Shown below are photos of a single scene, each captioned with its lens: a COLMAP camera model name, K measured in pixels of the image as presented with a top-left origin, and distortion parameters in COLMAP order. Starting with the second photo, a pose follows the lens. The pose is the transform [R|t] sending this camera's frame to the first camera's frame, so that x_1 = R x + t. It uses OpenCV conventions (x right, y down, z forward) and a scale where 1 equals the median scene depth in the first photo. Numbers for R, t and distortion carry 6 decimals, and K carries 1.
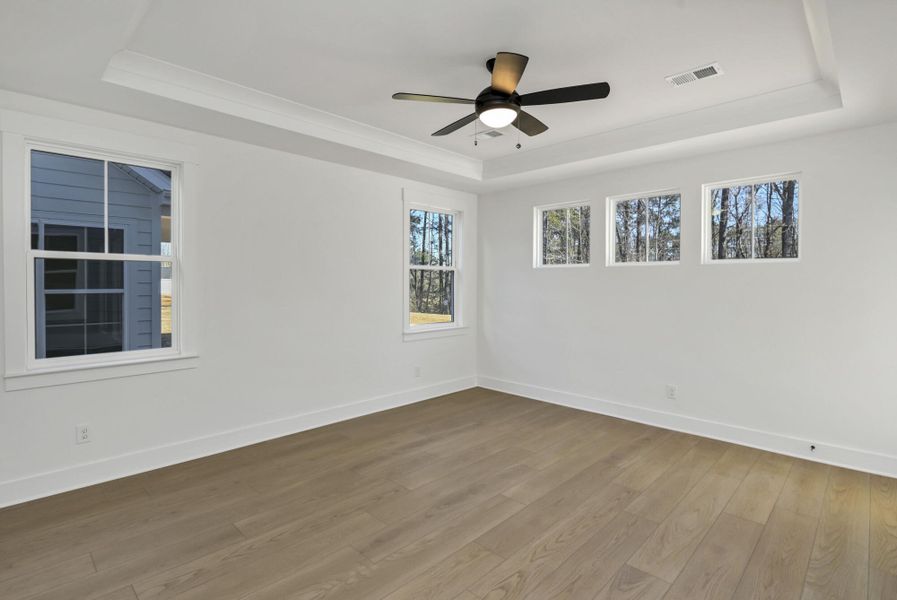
lens RADIAL K [[437.9, 0, 447.7], [0, 437.9, 287.8], [0, 0, 1]] dist [0.003193, -0.011078]
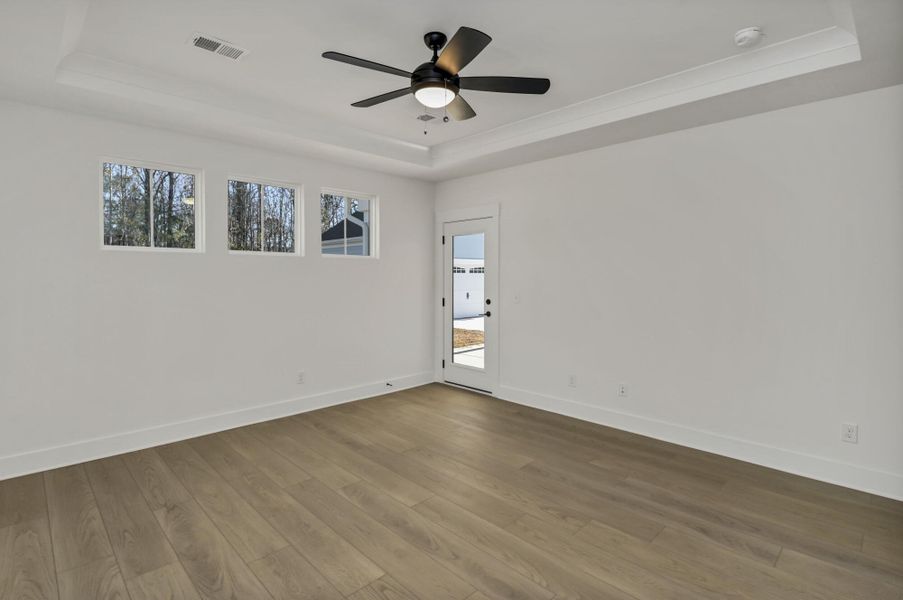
lens RADIAL K [[444.8, 0, 451.8], [0, 444.8, 275.4], [0, 0, 1]] dist [0.000439, 0.000156]
pose [[0.020093, -0.008055, 0.999766, -0.674881], [0.008565, 0.999932, 0.007884, -0.014926], [-0.999761, 0.008405, 0.020161, 0.751750]]
